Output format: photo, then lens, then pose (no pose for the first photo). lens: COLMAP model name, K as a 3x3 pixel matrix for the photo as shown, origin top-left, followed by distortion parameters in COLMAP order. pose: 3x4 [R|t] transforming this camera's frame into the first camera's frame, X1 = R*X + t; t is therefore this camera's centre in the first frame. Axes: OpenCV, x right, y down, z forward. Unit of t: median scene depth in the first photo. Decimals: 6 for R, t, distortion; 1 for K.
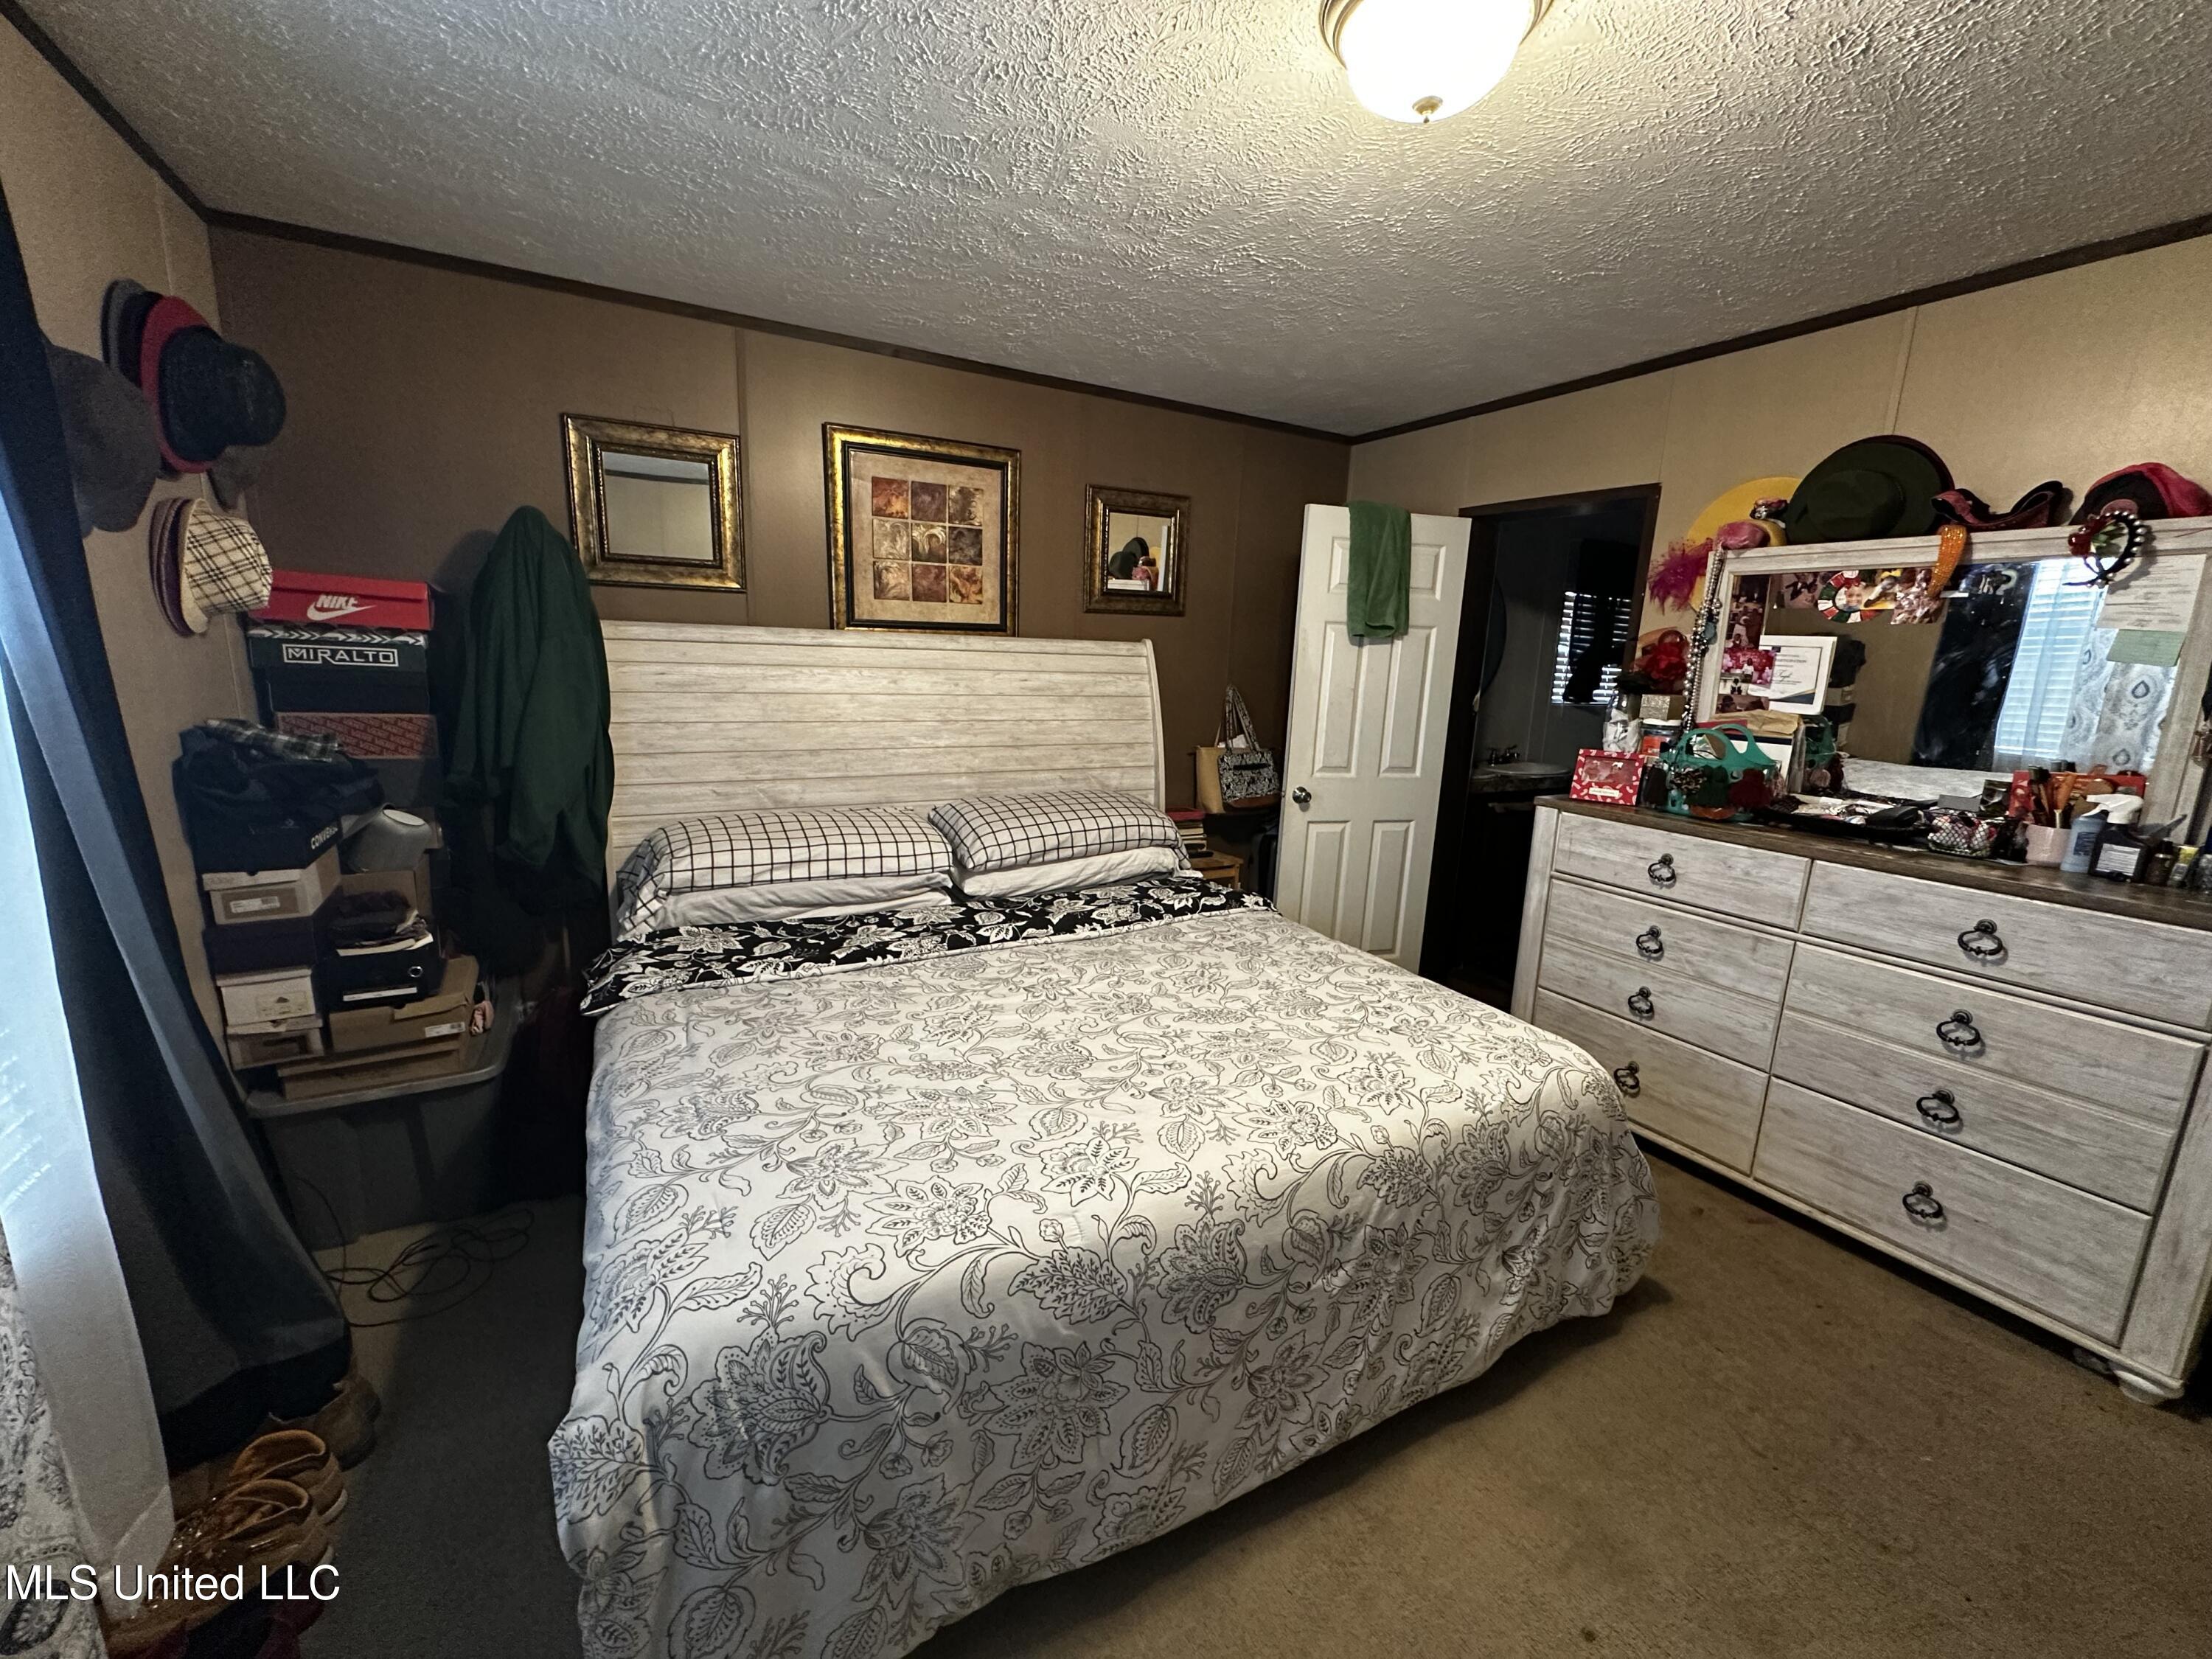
lens RADIAL K [[878.8, 0, 1108.3], [0, 878.8, 830.2], [0, 0, 1]] dist [-0.004072, 0.000758]
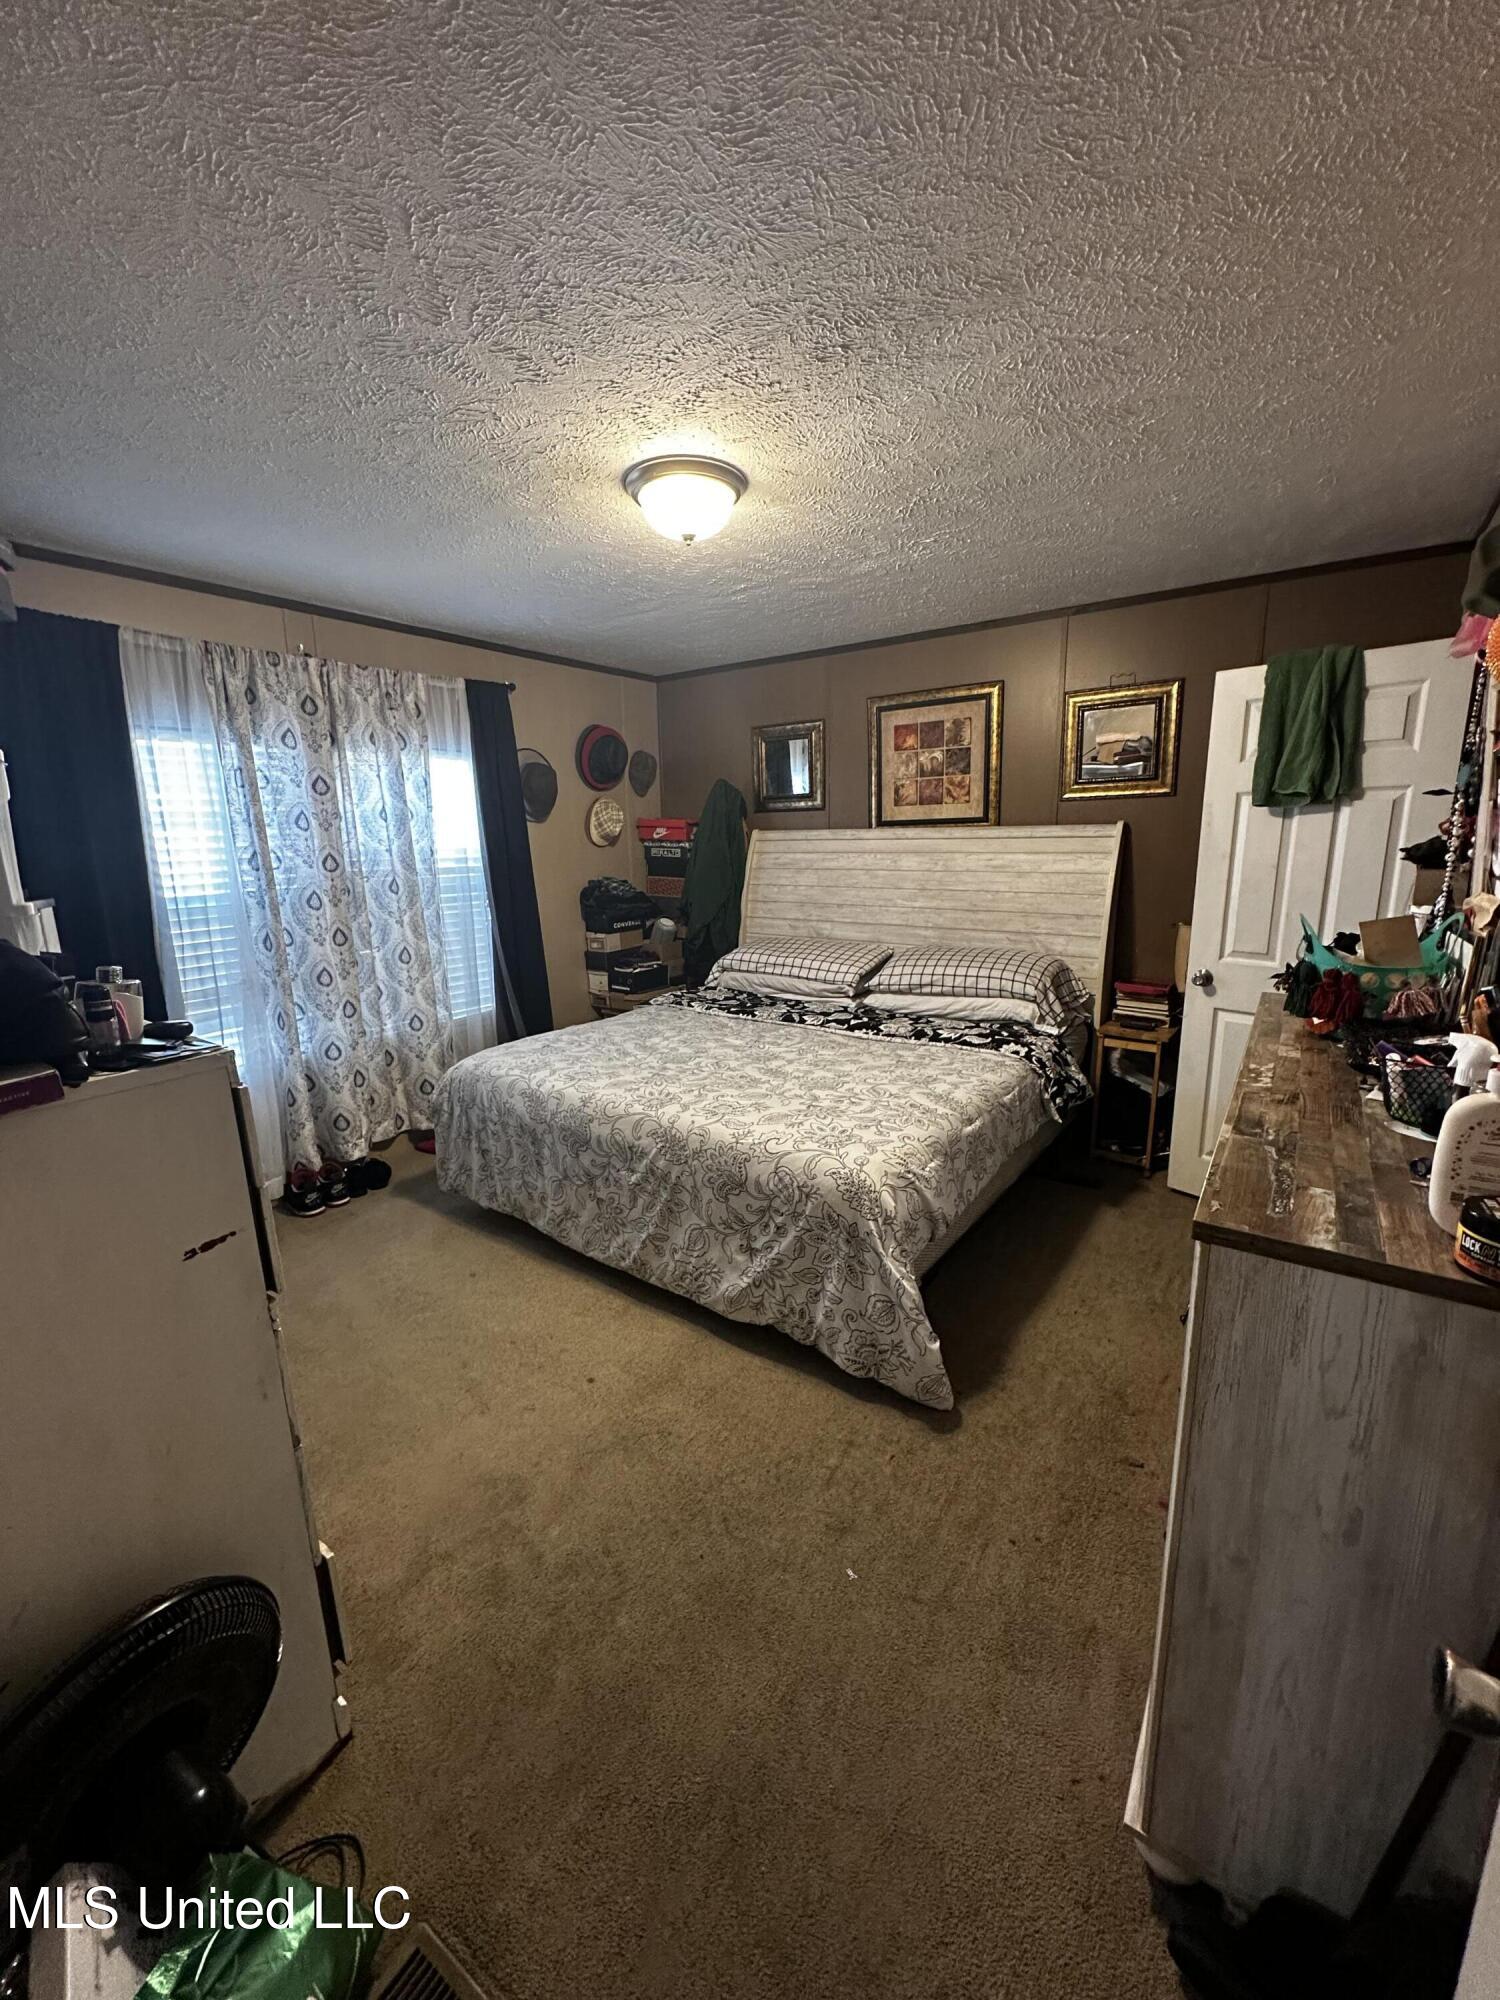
lens RADIAL K [[794.6, 0, 750.0], [0, 794.6, 1000.0], [0, 0, 1]] dist [-0.004072, 0.000758]
pose [[0.430437, 0.146239, -0.890695, 0.904669], [-0.147331, 0.984937, 0.090514, -0.025623], [0.890516, 0.092267, 0.445499, 0.214764]]
